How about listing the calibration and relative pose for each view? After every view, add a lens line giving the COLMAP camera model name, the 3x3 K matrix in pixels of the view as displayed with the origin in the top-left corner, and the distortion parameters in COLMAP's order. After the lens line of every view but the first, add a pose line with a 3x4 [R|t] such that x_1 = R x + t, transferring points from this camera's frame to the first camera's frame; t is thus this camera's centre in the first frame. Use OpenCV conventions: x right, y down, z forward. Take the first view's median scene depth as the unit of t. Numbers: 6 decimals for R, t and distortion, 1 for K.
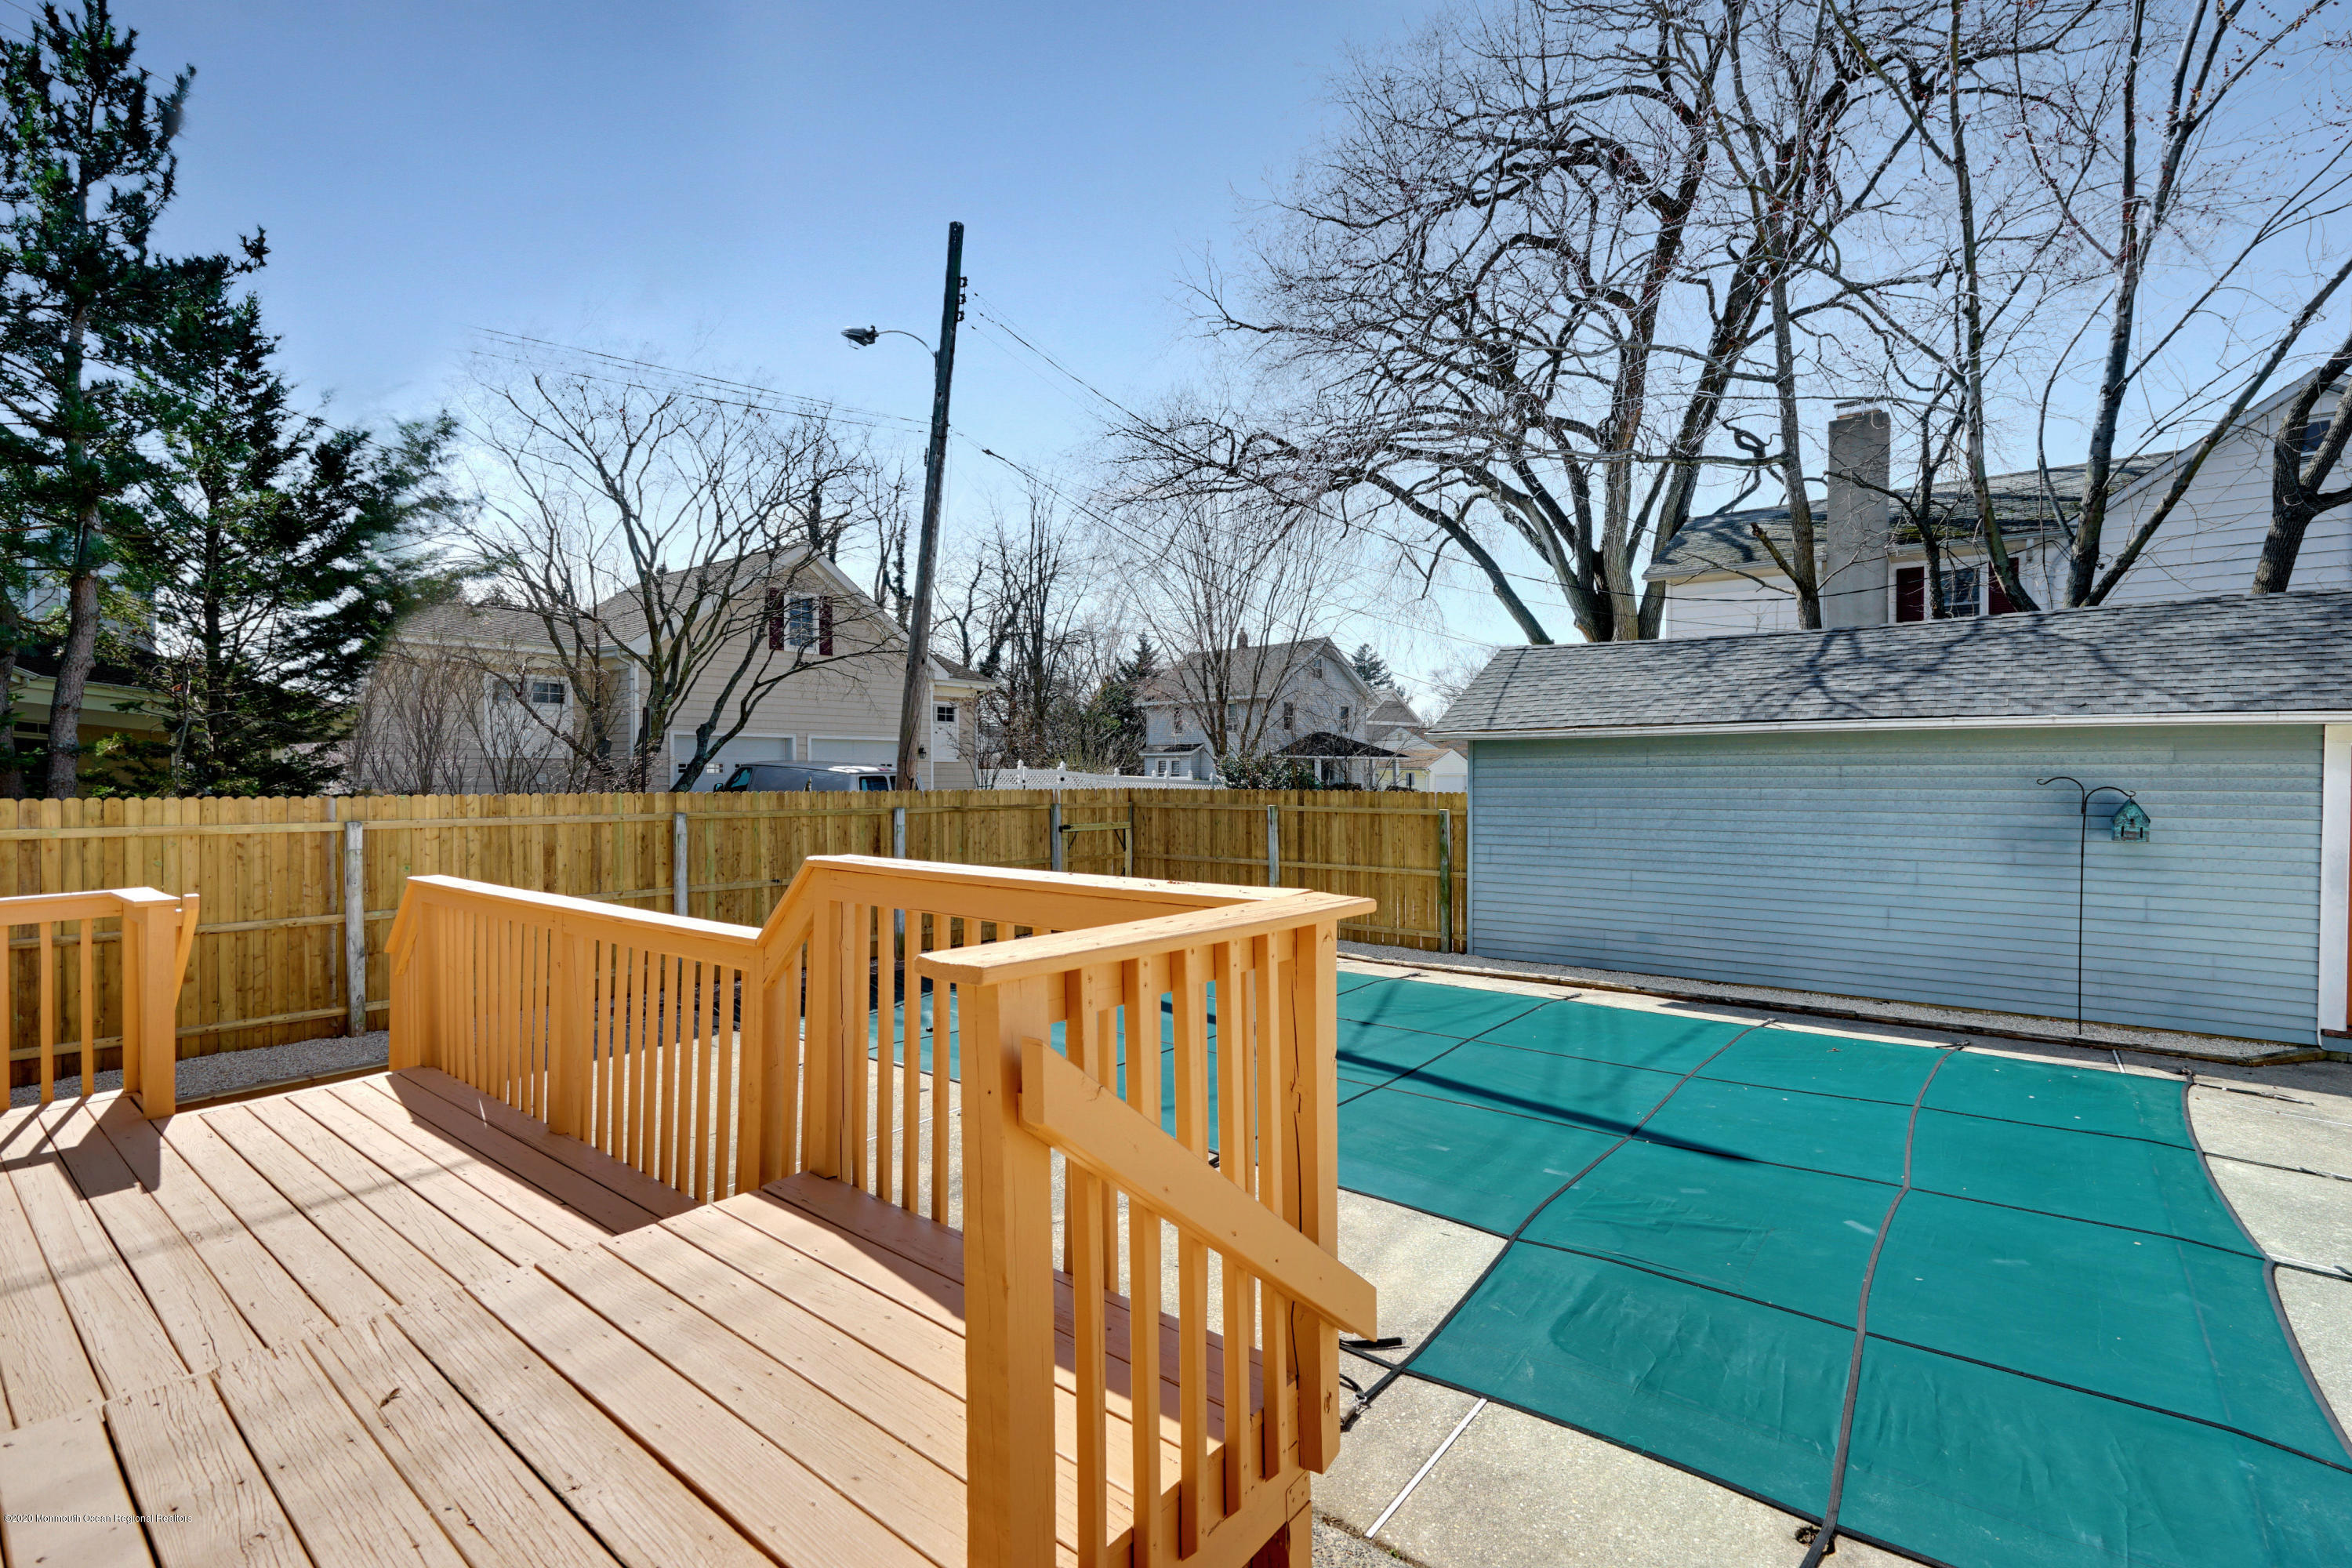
lens RADIAL K [[1065.5, 0, 1166.1], [0, 1065.5, 777.4], [0, 0, 1]] dist [-0.007294, 0.002339]
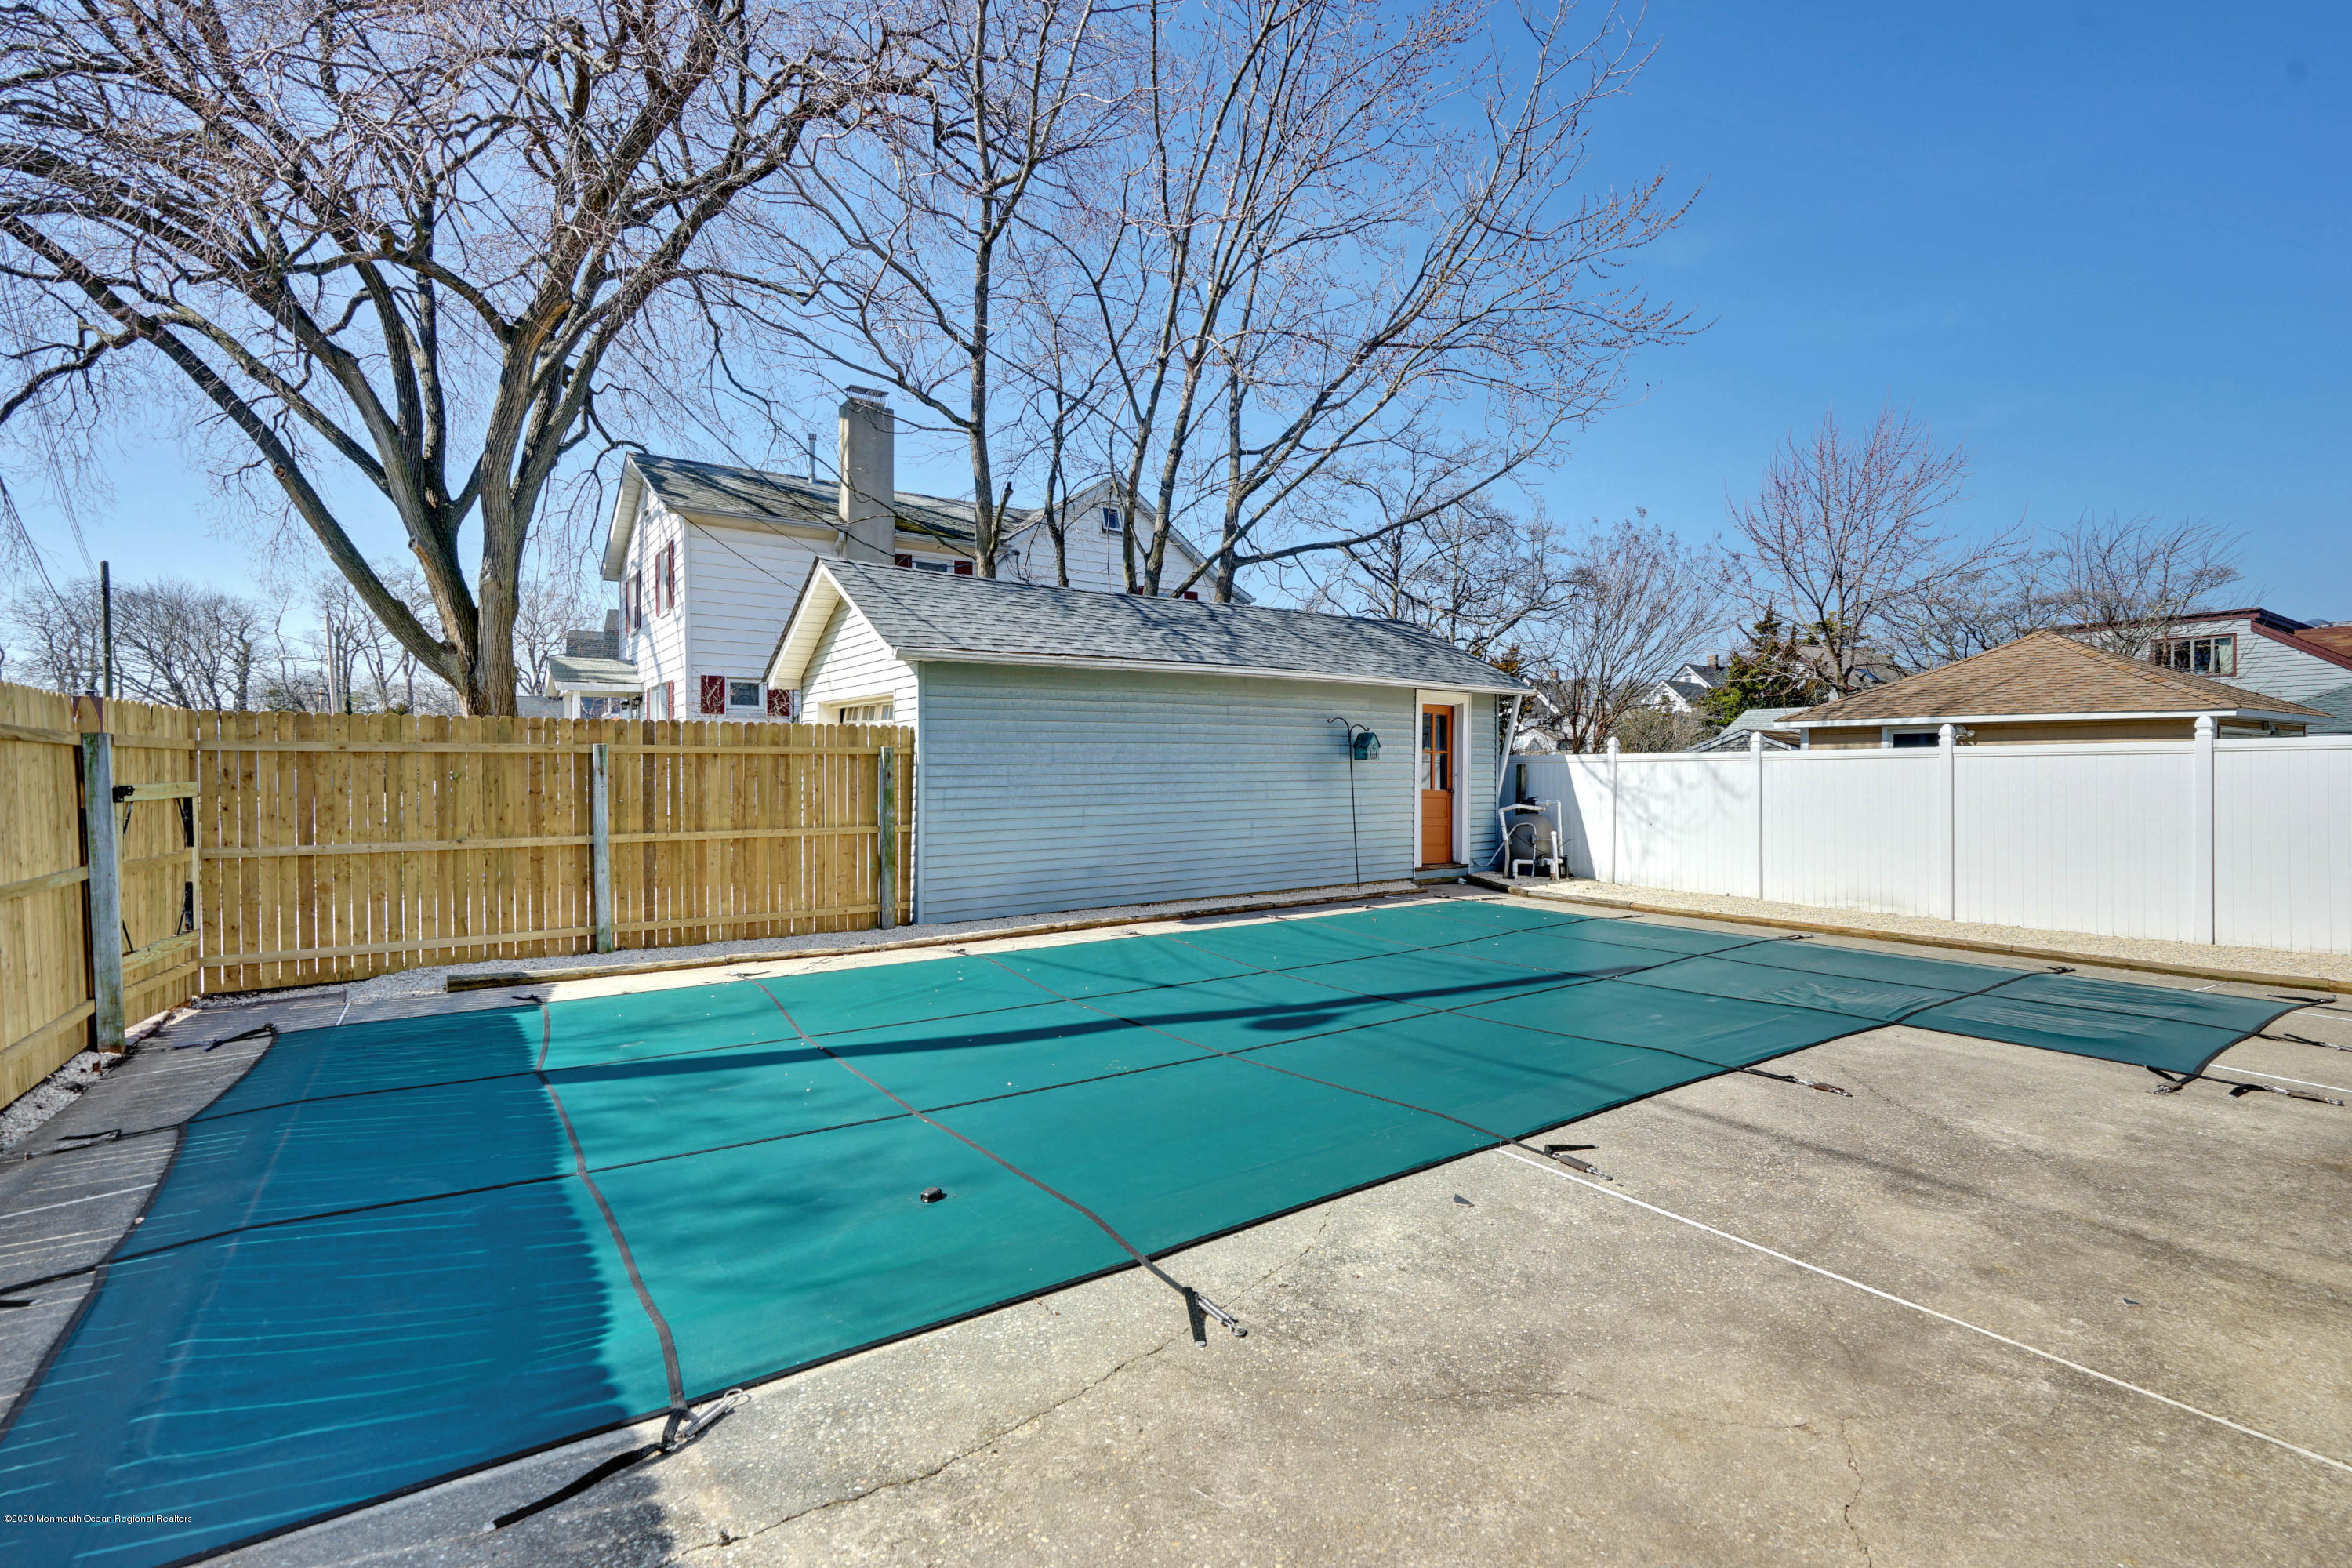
lens RADIAL K [[1065.5, 0, 1182.6], [0, 1065.5, 785.7], [0, 0, 1]] dist [-0.007294, 0.002339]
pose [[0.302177, -0.016985, 0.953100, -0.474120], [0.010139, 0.999842, 0.014603, 0.055121], [-0.953198, 0.005250, 0.302302, 0.612809]]
